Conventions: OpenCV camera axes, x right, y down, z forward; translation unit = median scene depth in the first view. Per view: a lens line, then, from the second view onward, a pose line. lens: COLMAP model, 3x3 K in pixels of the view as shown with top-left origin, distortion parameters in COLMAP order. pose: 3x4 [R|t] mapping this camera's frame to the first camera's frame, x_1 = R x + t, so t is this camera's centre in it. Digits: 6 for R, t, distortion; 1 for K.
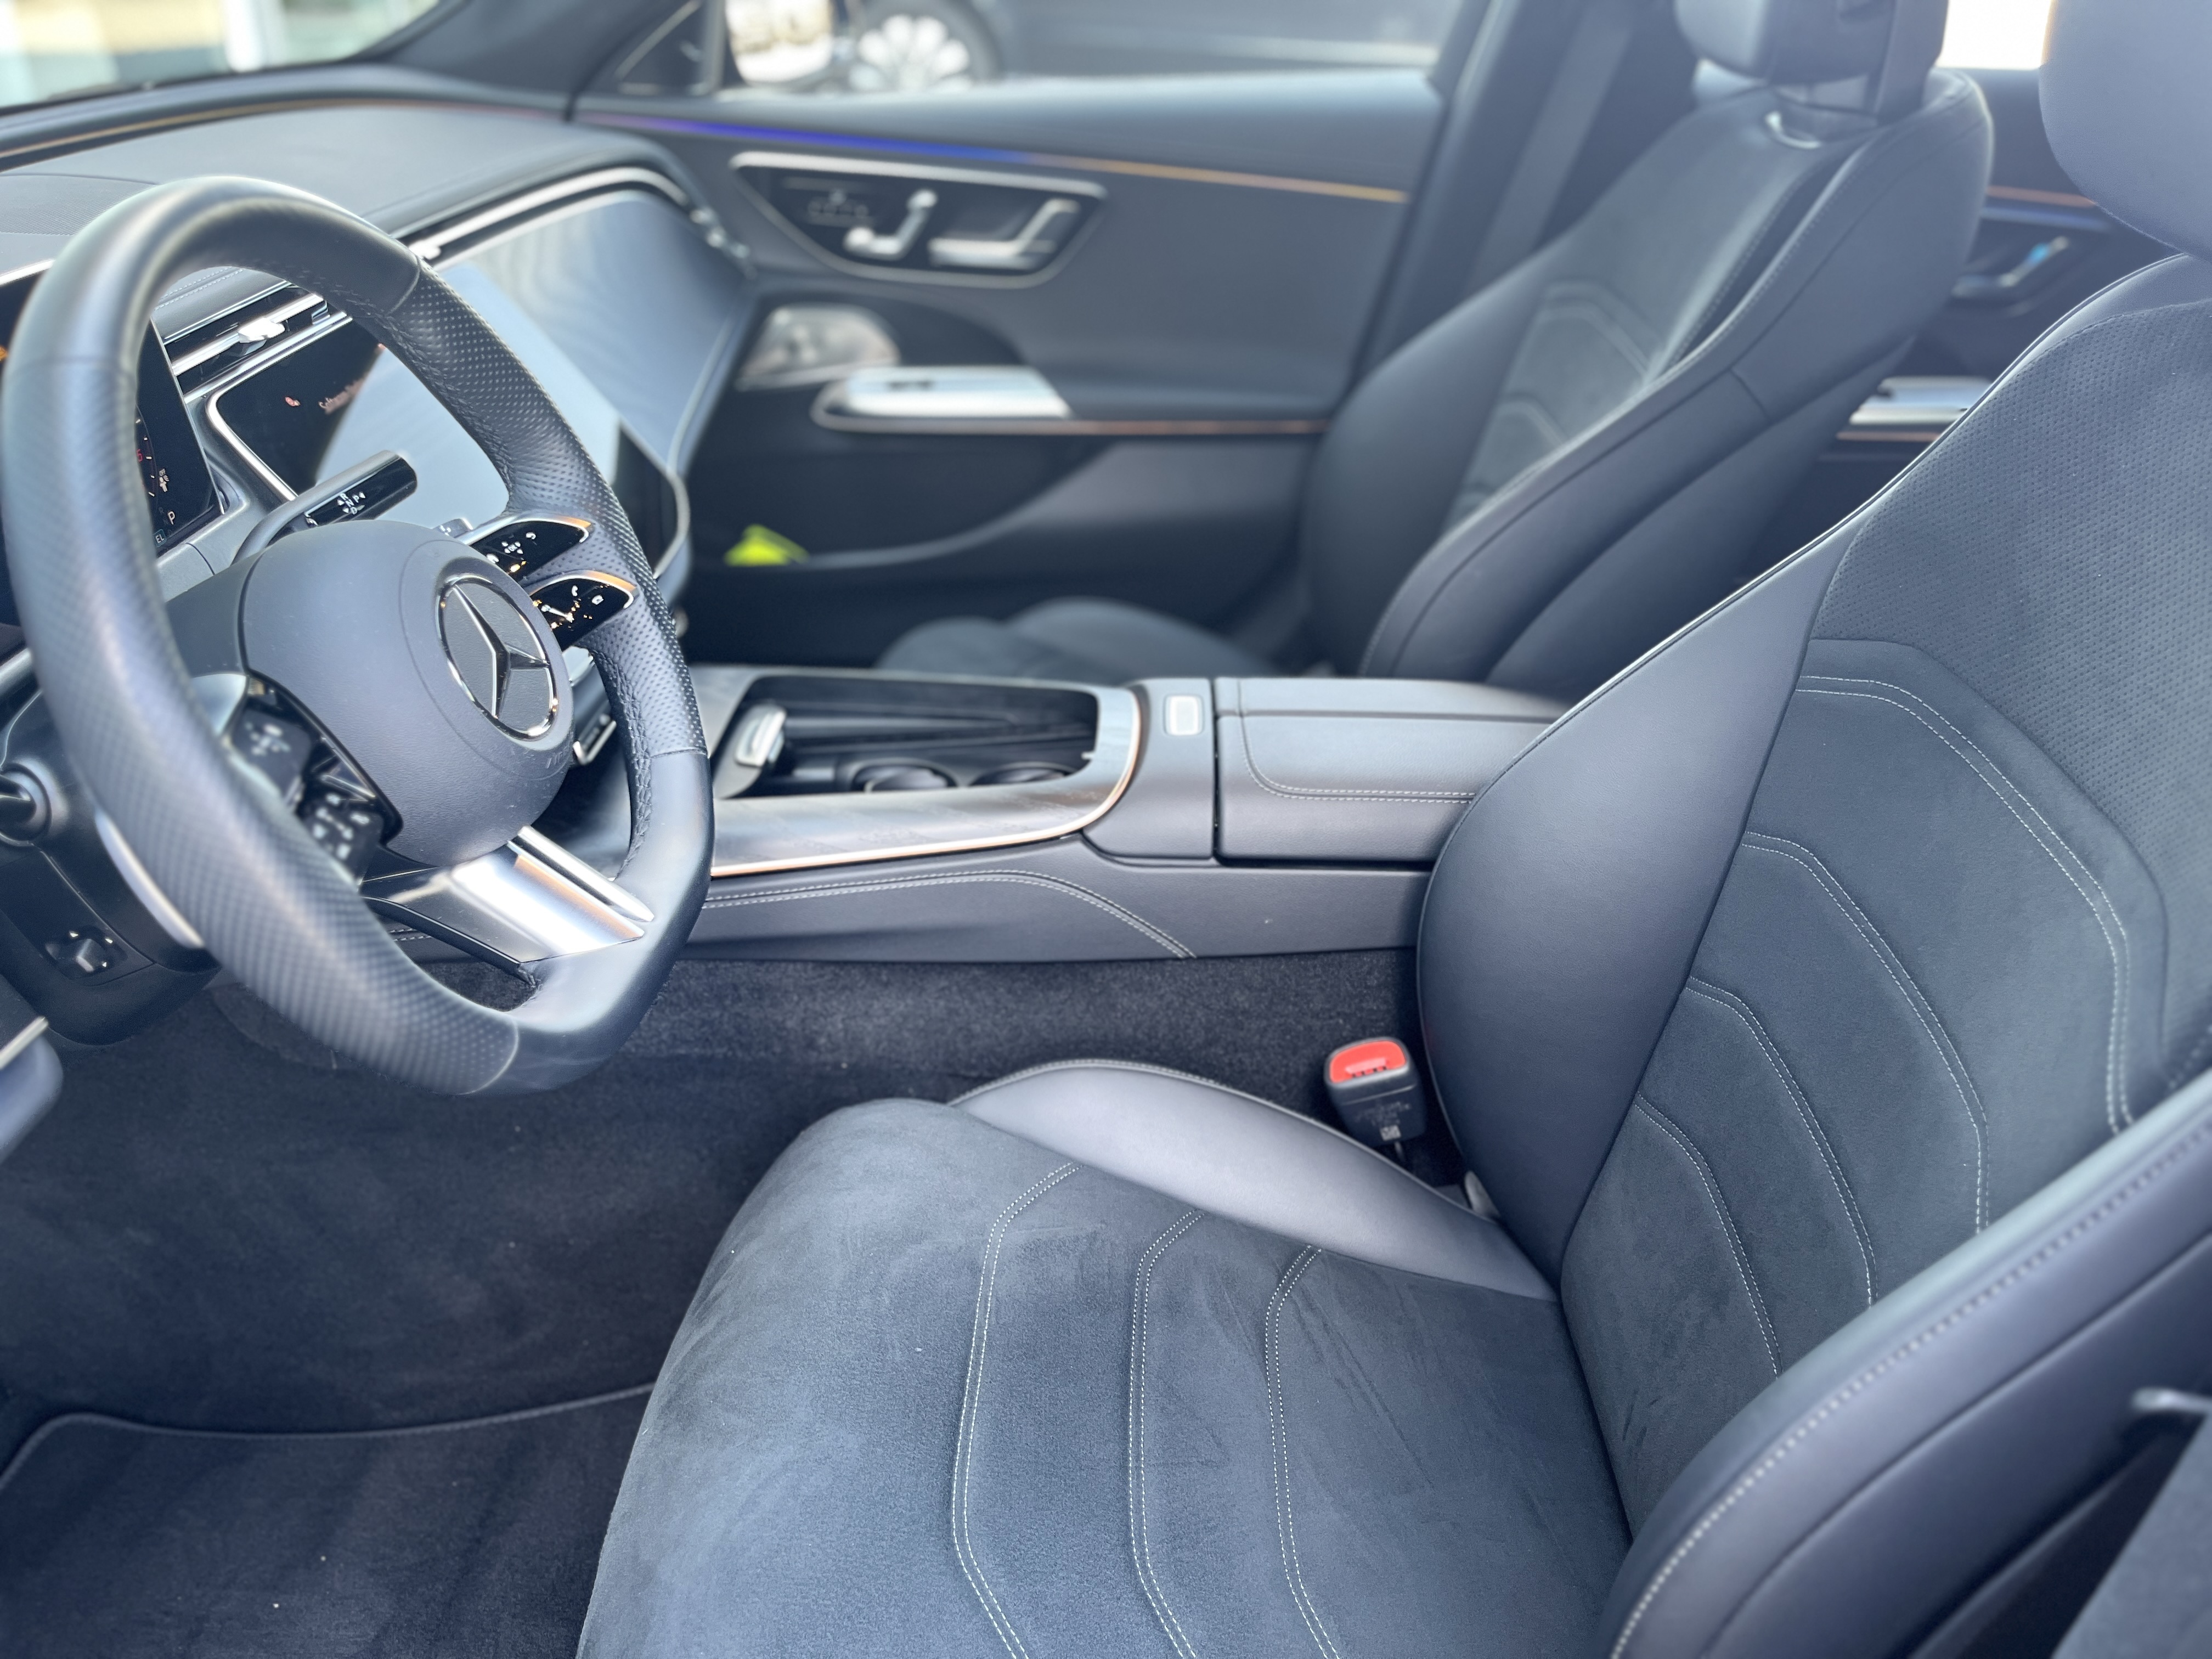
lens RADIAL K [[1673.3, 0, 1120.4], [0, 1673.3, 807.0], [0, 0, 1]] dist [0.077588, -0.100475]
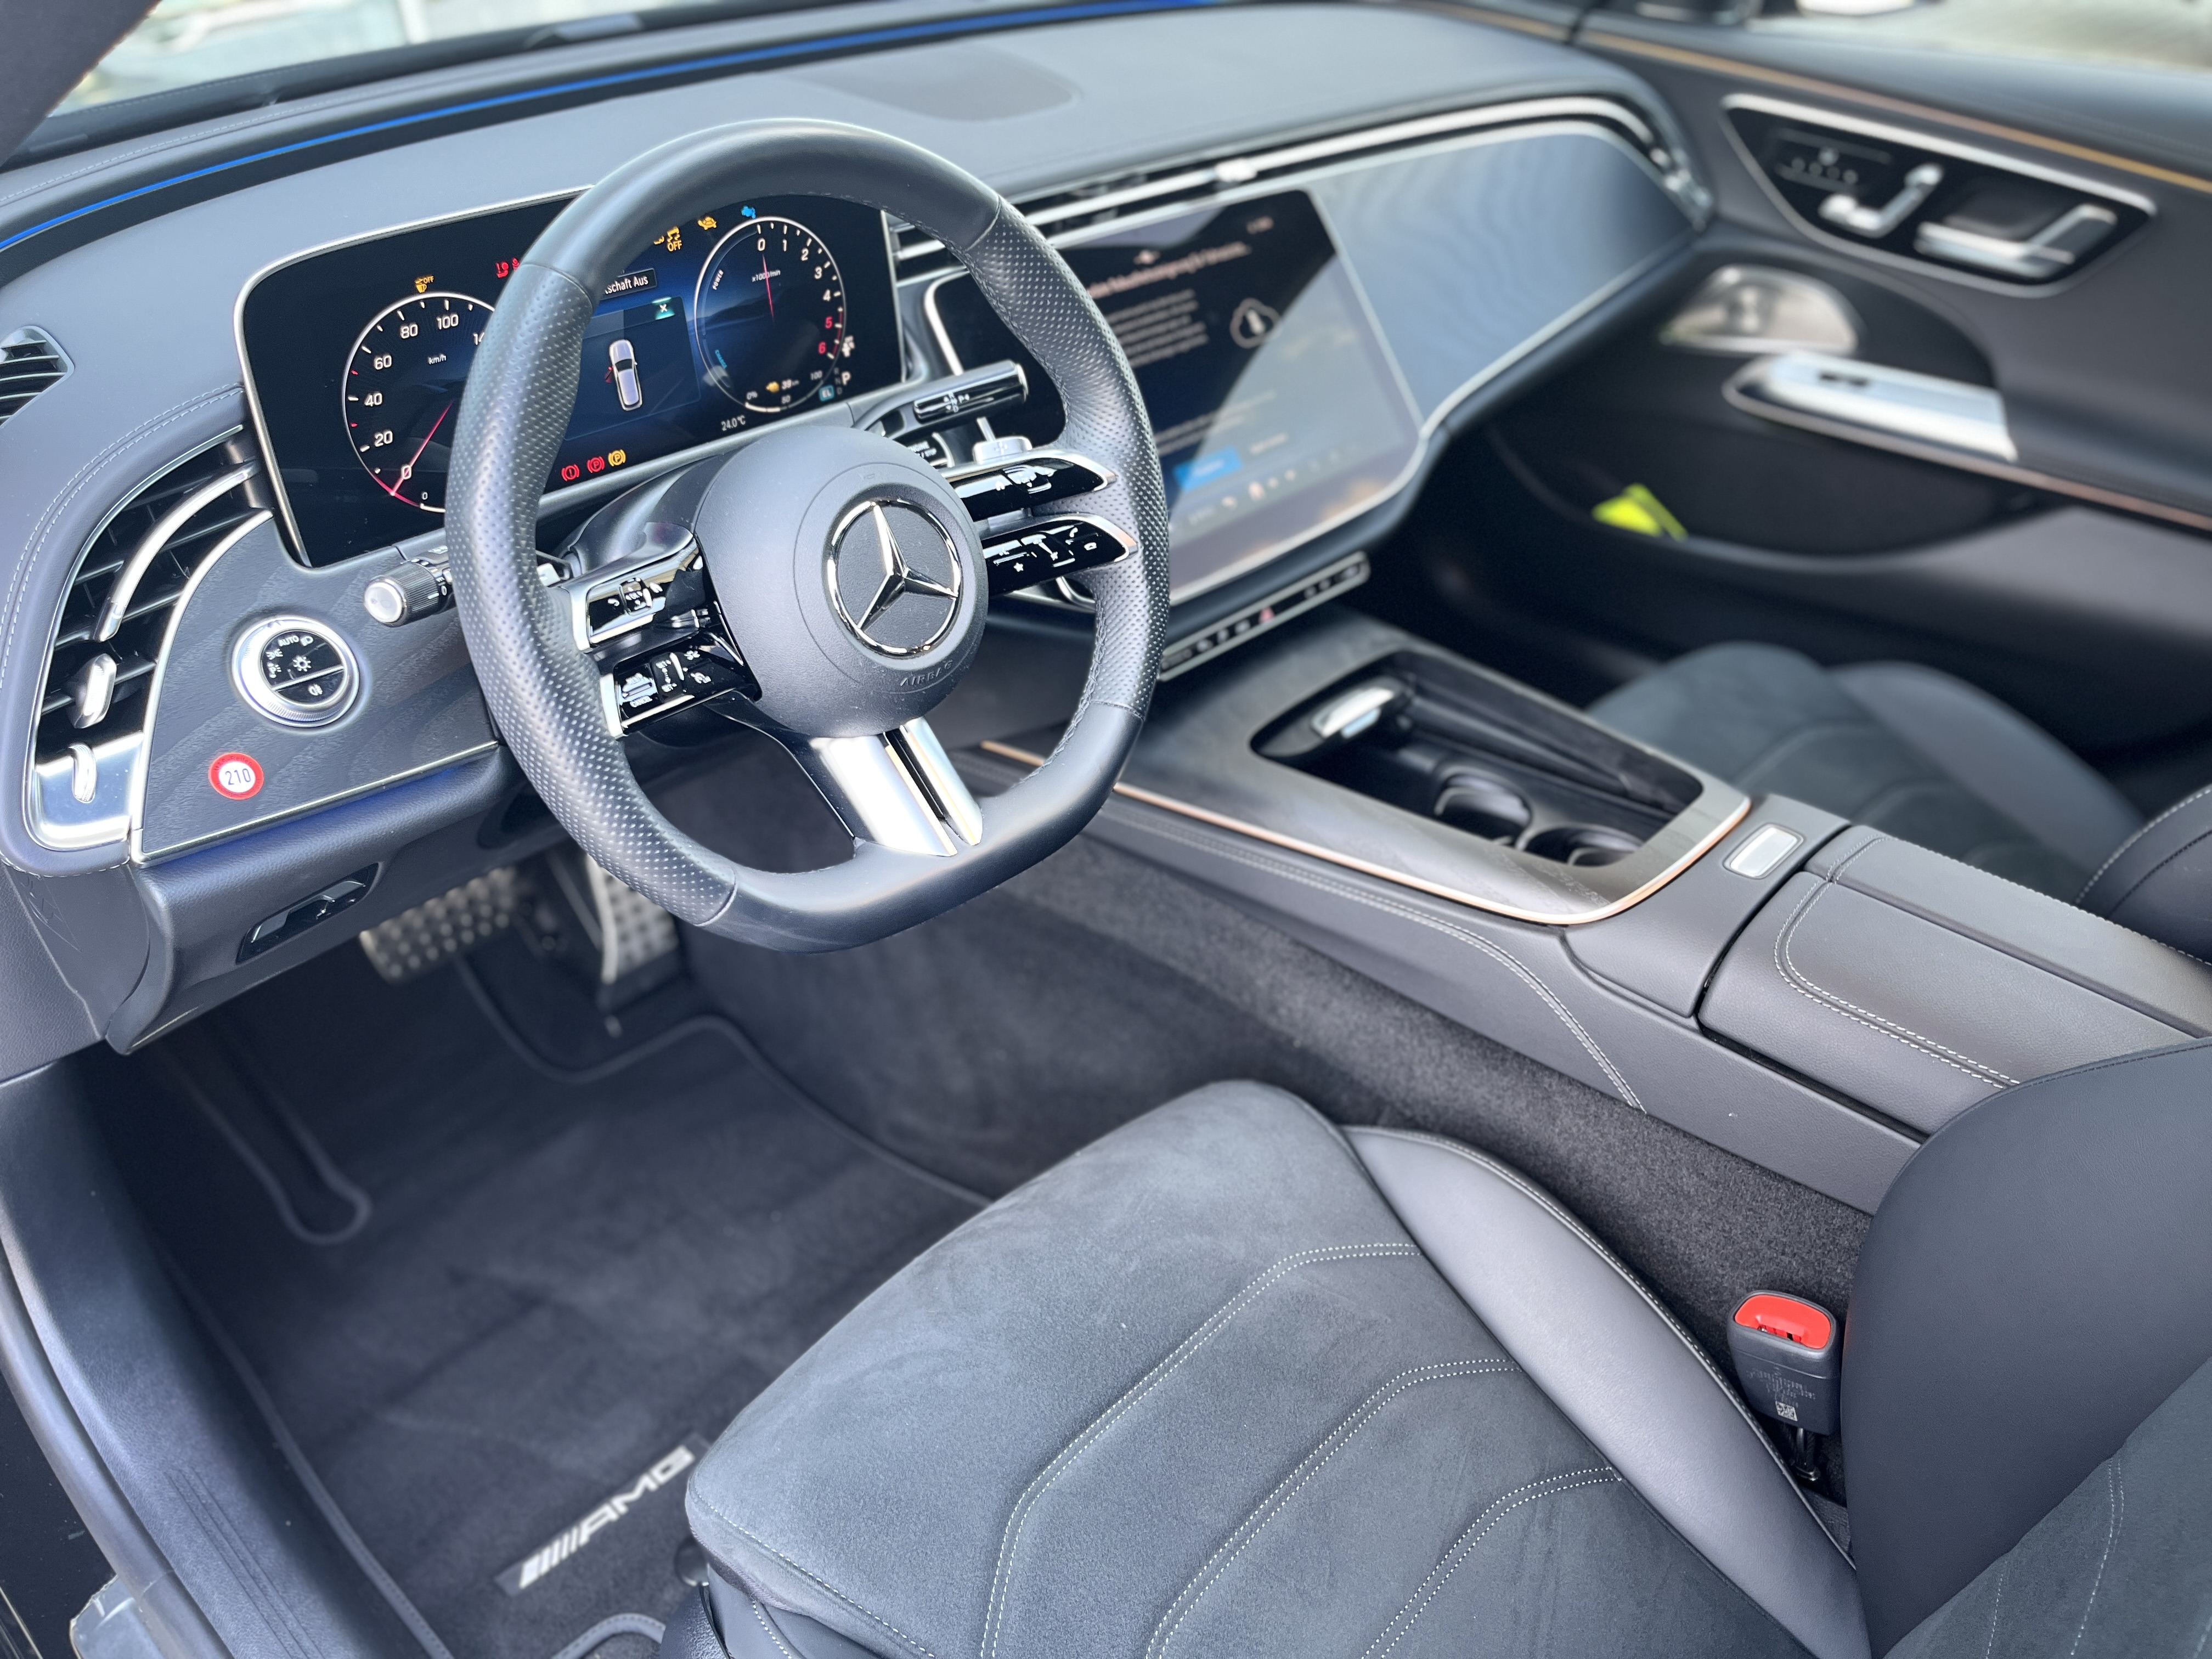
lens RADIAL K [[1674.4, 0, 1106.0], [0, 1674.4, 829.5], [0, 0, 1]] dist [0.079879, -0.105728]
pose [[0.758182, 0.376636, -0.532265, 0.238094], [-0.331929, 0.925557, 0.182119, -0.111543], [0.561234, 0.038595, 0.826757, 0.100544]]
